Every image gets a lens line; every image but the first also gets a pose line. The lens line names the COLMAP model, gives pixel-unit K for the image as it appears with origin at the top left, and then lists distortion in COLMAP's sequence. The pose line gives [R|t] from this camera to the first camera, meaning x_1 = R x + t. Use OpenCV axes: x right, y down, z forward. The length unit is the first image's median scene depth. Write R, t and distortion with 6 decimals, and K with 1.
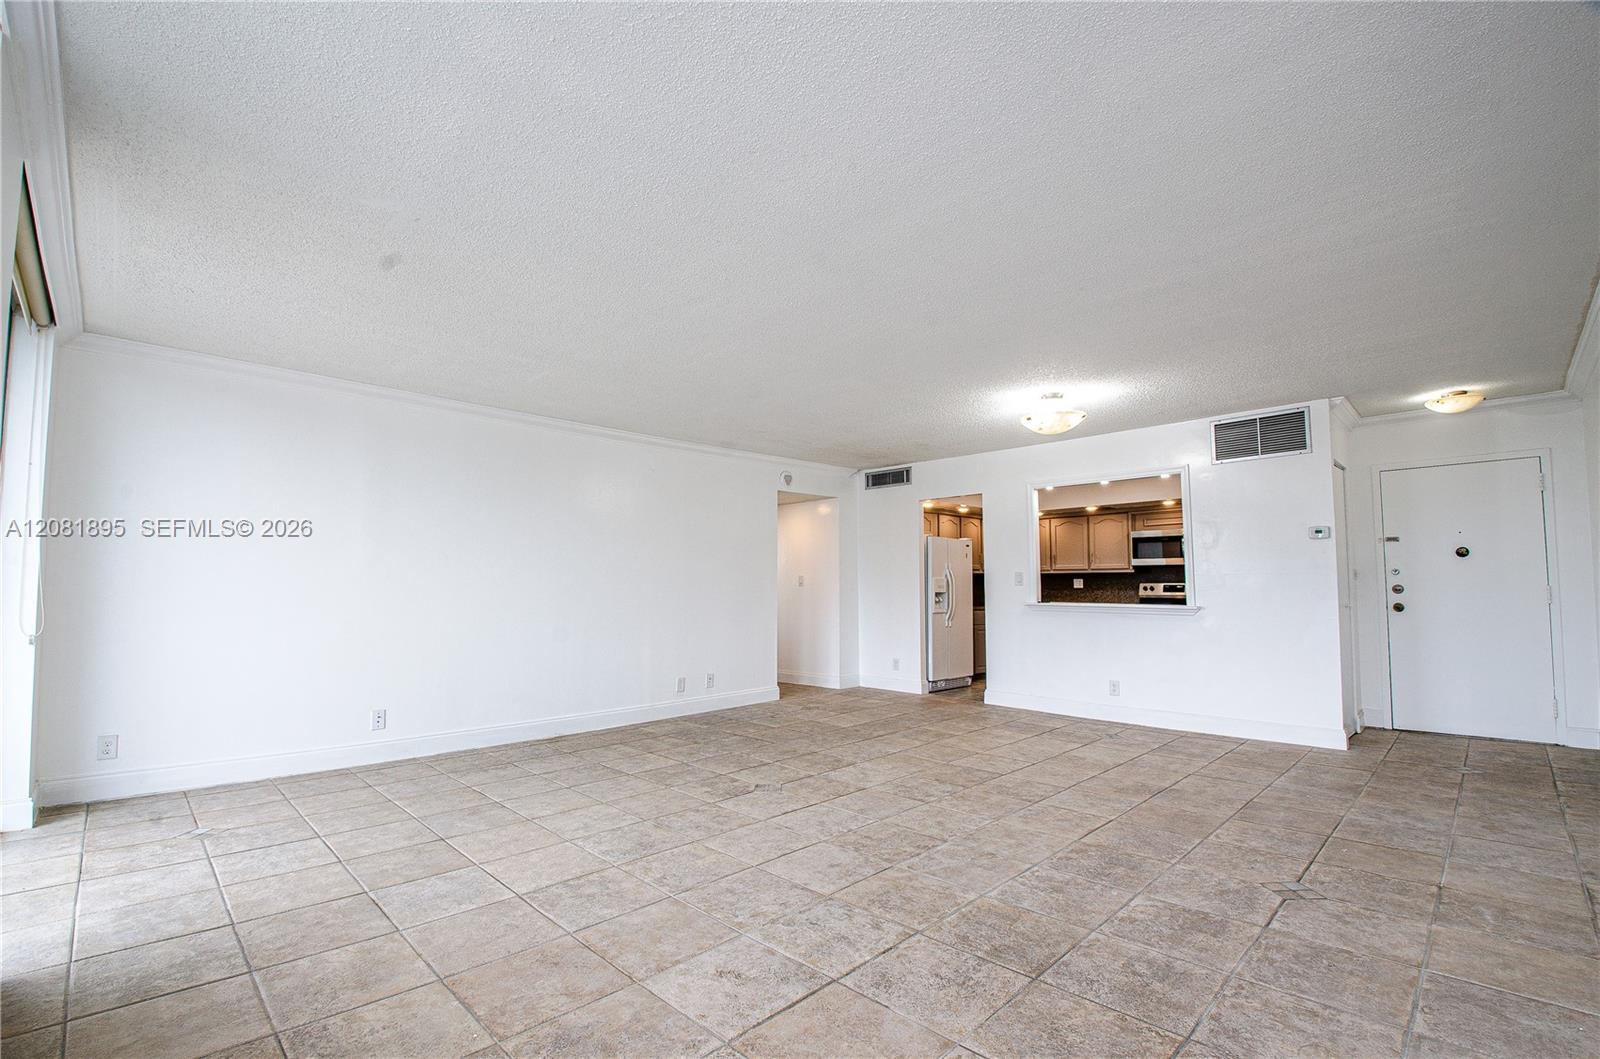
lens RADIAL K [[705.1, 0, 778.7], [0, 705.1, 547.7], [0, 0, 1]] dist [-0.001537, -0.000266]
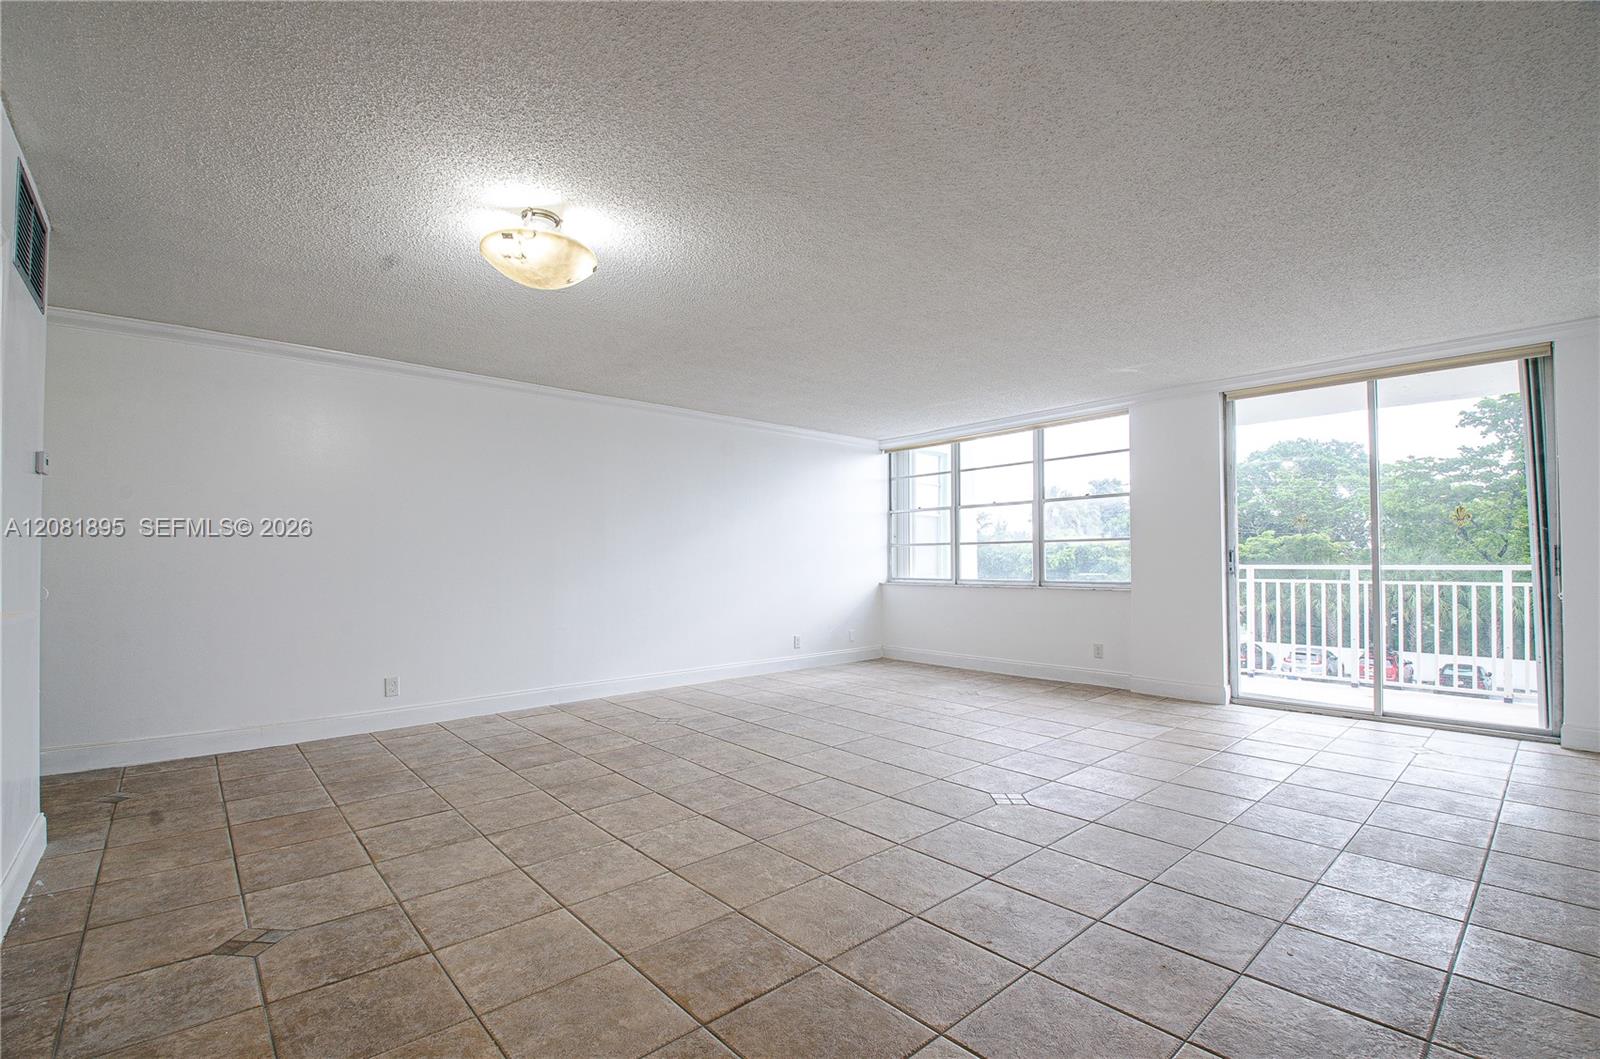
lens RADIAL K [[700.1, 0, 800.0], [0, 700.1, 529.5], [0, 0, 1]] dist [-0.009800, -0.000117]
pose [[-0.999534, 0.012964, 0.027624, 0.182581], [0.010177, 0.995060, -0.098756, 0.095704], [-0.028768, -0.098428, -0.994728, 1.650918]]
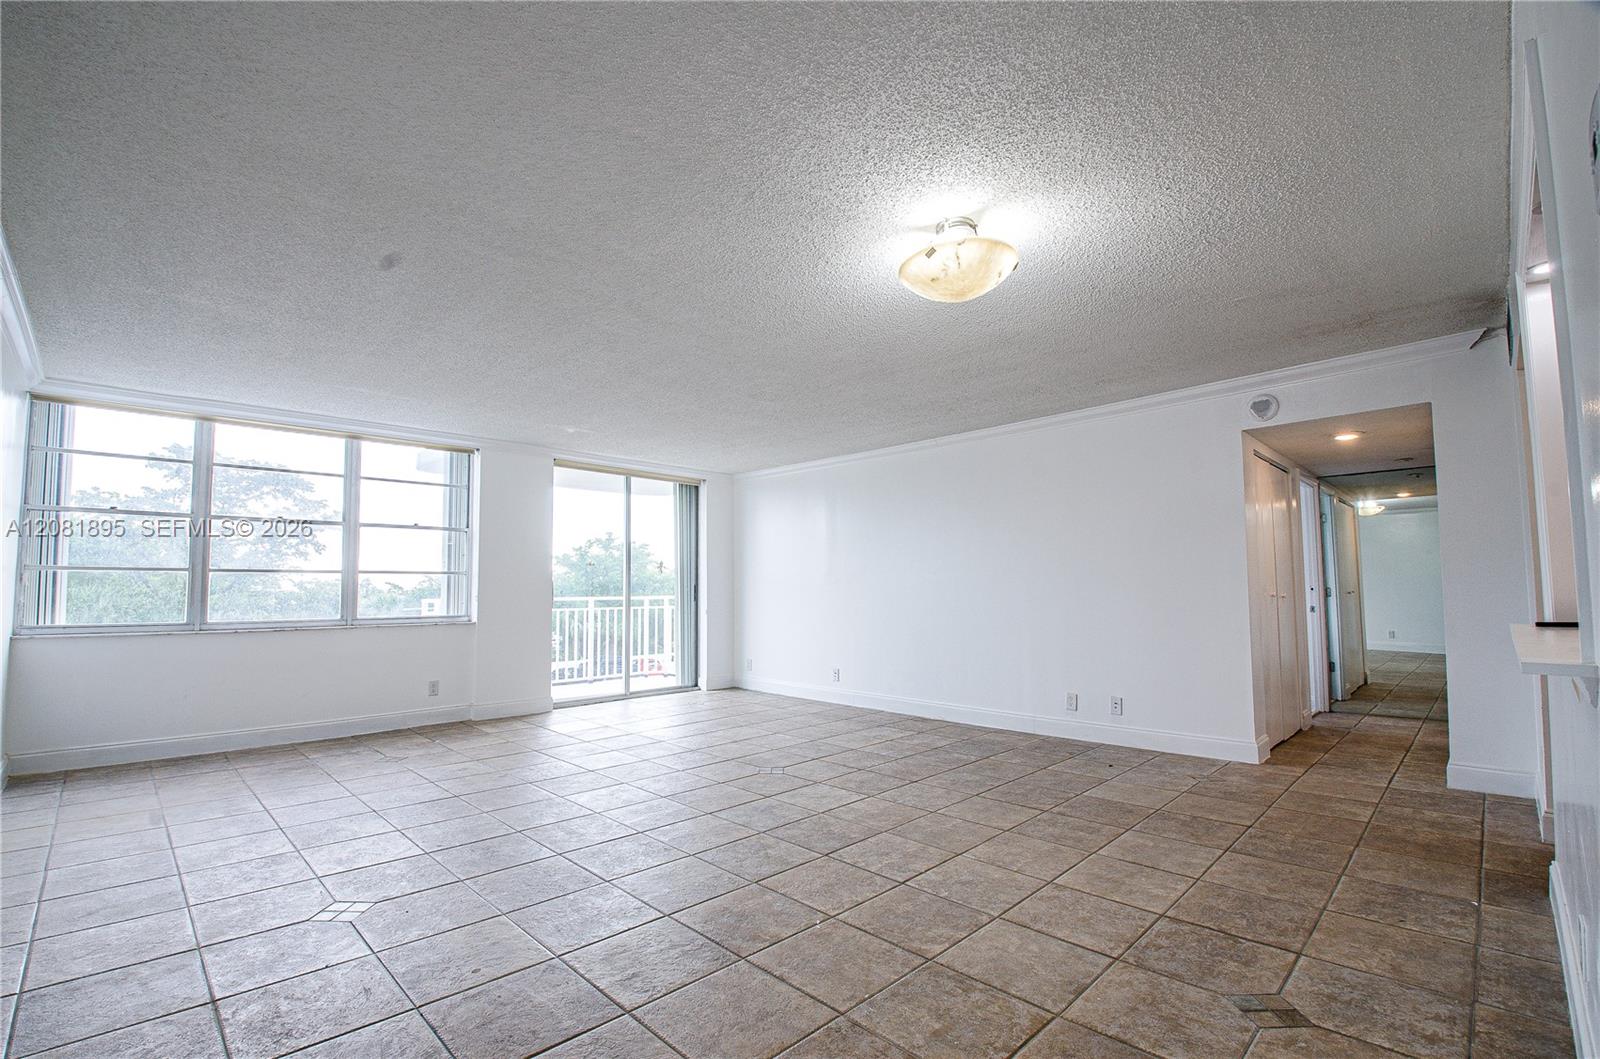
lens RADIAL K [[705.1, 0, 778.7], [0, 705.1, 547.7], [0, 0, 1]] dist [-0.001537, -0.000266]
pose [[0.008581, -0.054651, -0.998469, 0.977507], [0.060461, 0.996707, -0.054035, 0.050652], [0.998134, -0.059905, 0.011857, 0.911487]]
